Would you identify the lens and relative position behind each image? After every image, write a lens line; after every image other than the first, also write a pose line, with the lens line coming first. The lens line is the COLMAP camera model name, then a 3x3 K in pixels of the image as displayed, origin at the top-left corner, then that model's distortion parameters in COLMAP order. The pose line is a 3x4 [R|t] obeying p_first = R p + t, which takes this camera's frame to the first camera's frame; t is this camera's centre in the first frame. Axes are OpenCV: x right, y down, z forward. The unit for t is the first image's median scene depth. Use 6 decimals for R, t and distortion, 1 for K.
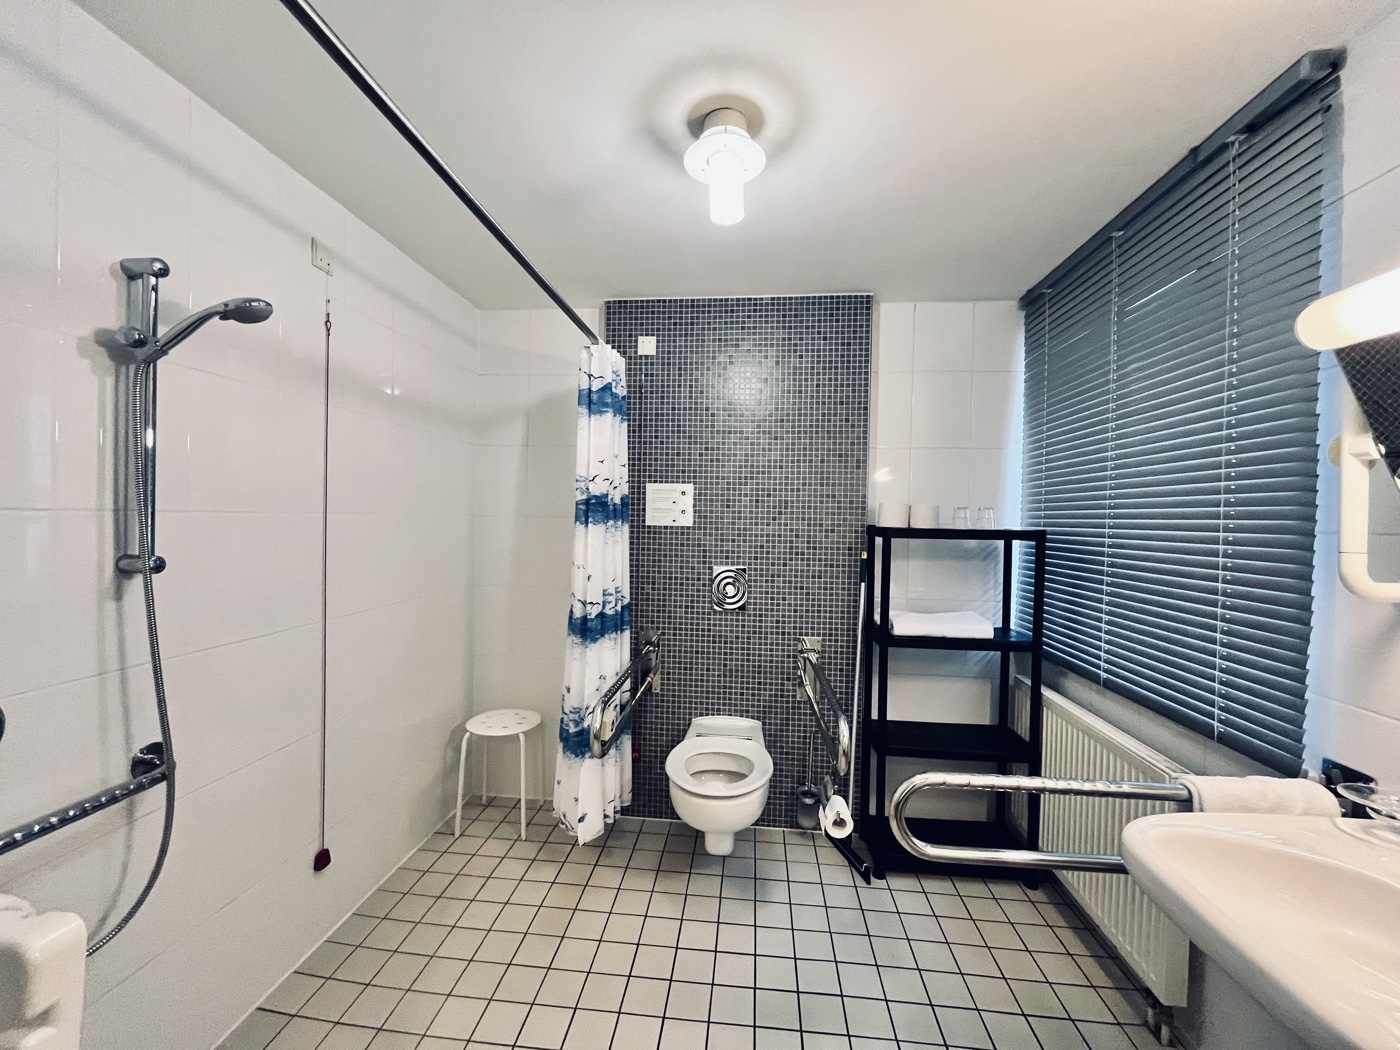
lens RADIAL K [[567.6, 0, 700.0], [0, 567.6, 525.0], [0, 0, 1]] dist [-0.000187, -0.000421]
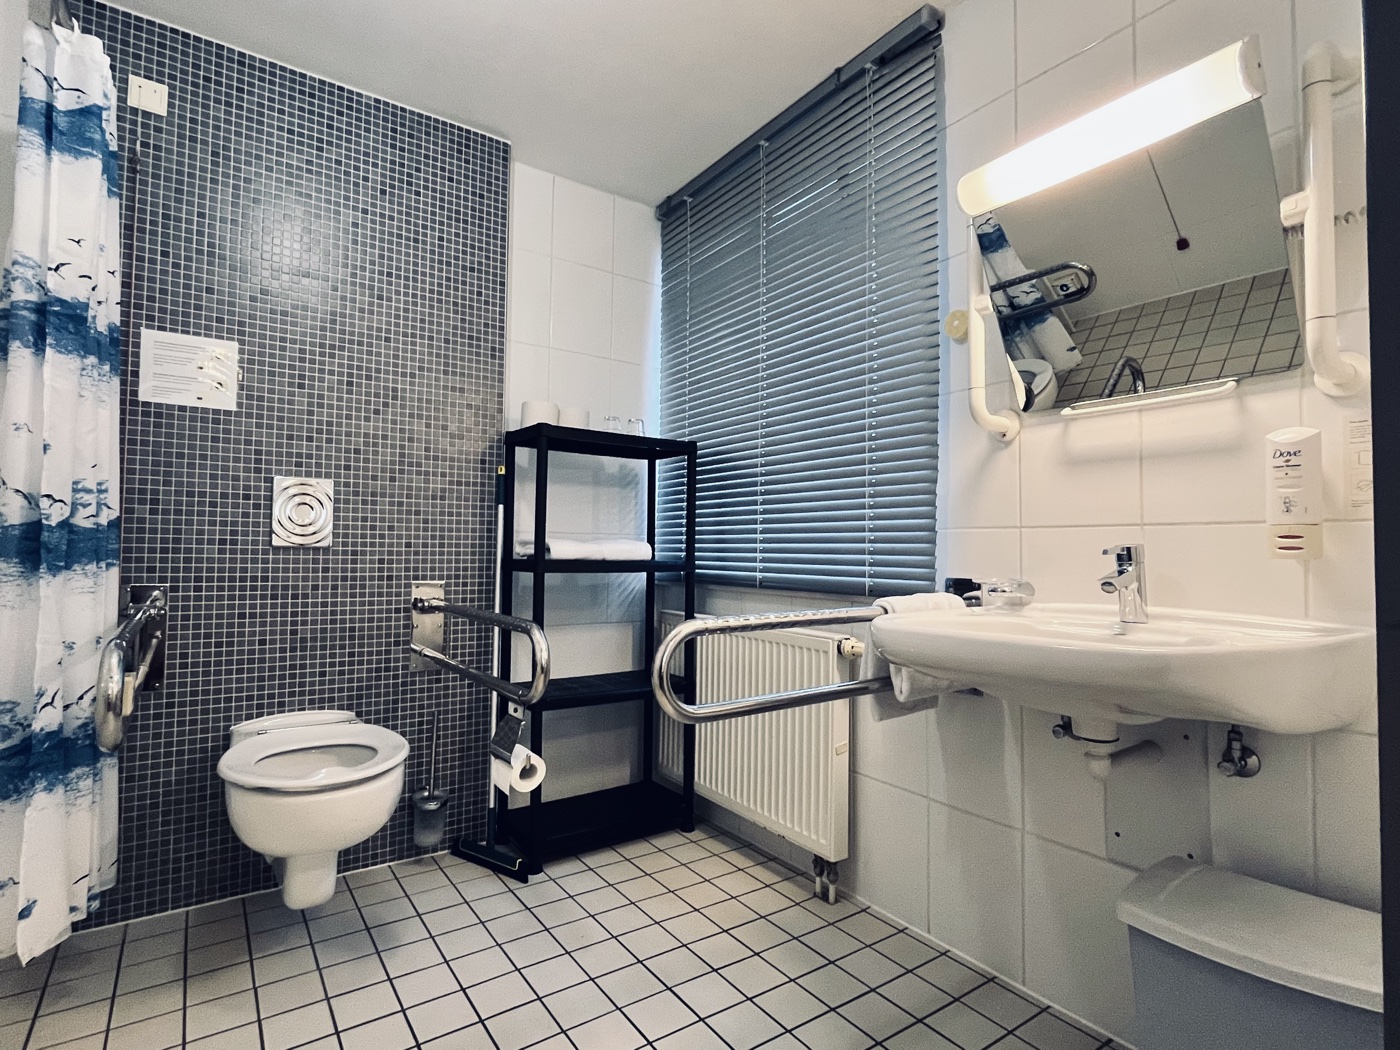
lens RADIAL K [[714.1, 0, 700.0], [0, 714.1, 525.0], [0, 0, 1]] dist [-0.004592, -0.001012]
pose [[0.755908, 0.012979, 0.654549, -0.139425], [0.012215, 0.999350, -0.033923, 0.161451], [-0.654564, 0.033638, 0.755258, 0.089813]]
